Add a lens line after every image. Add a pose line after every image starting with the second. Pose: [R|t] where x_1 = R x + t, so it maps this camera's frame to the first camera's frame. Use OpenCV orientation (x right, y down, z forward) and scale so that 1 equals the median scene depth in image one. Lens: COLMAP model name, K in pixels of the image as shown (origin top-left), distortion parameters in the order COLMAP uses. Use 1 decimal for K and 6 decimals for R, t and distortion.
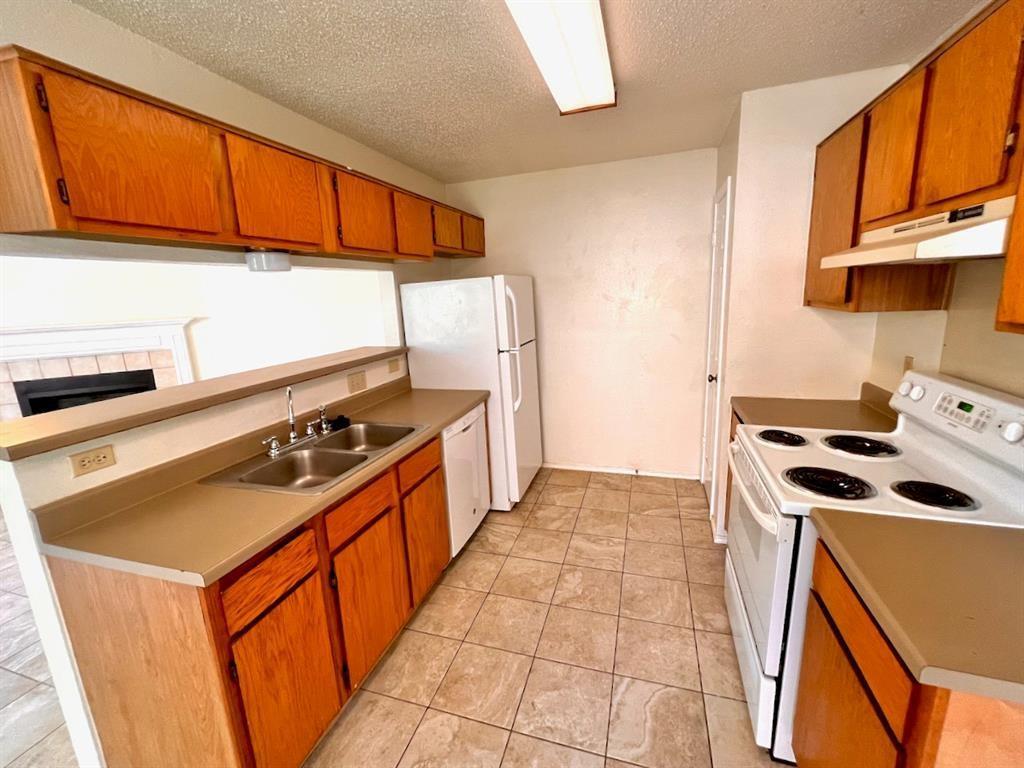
lens RADIAL K [[431.3, 0, 512.0], [0, 431.3, 384.0], [0, 0, 1]] dist [0.000336, 0.000090]
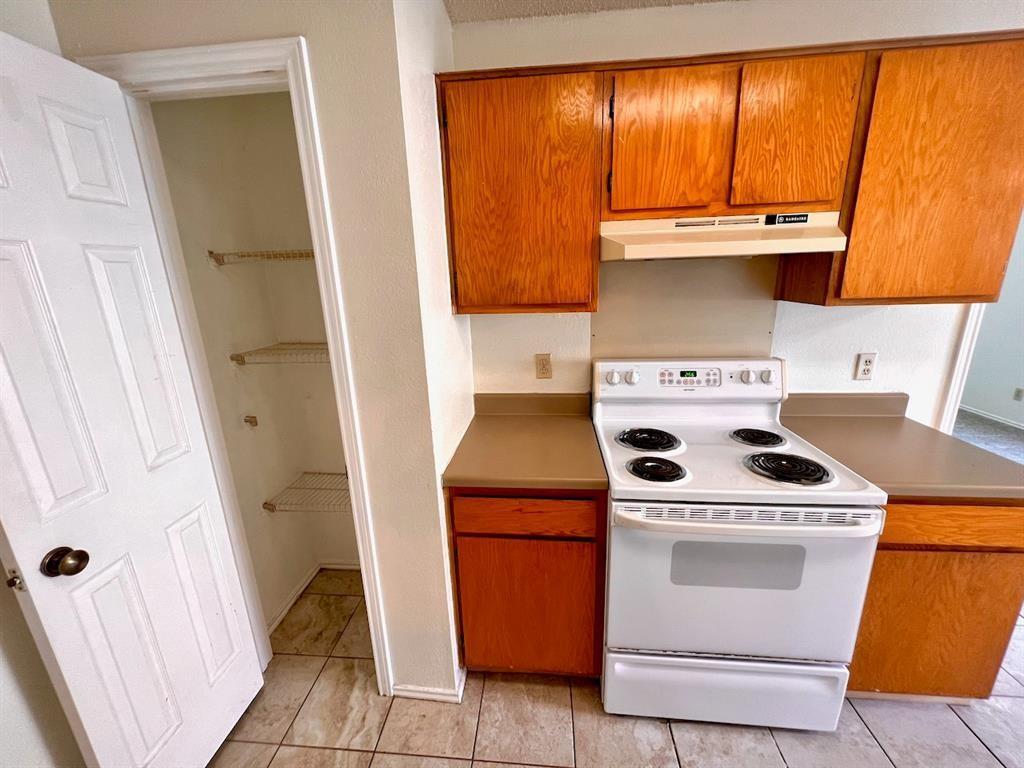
lens RADIAL K [[411.0, 0, 512.0], [0, 411.0, 384.0], [0, 0, 1]] dist [0.001060, 0.000207]
pose [[-0.216626, -0.207782, 0.953887, -0.014109], [0.240953, 0.935480, 0.258492, -0.291799], [-0.946052, 0.285838, -0.152583, 1.356018]]
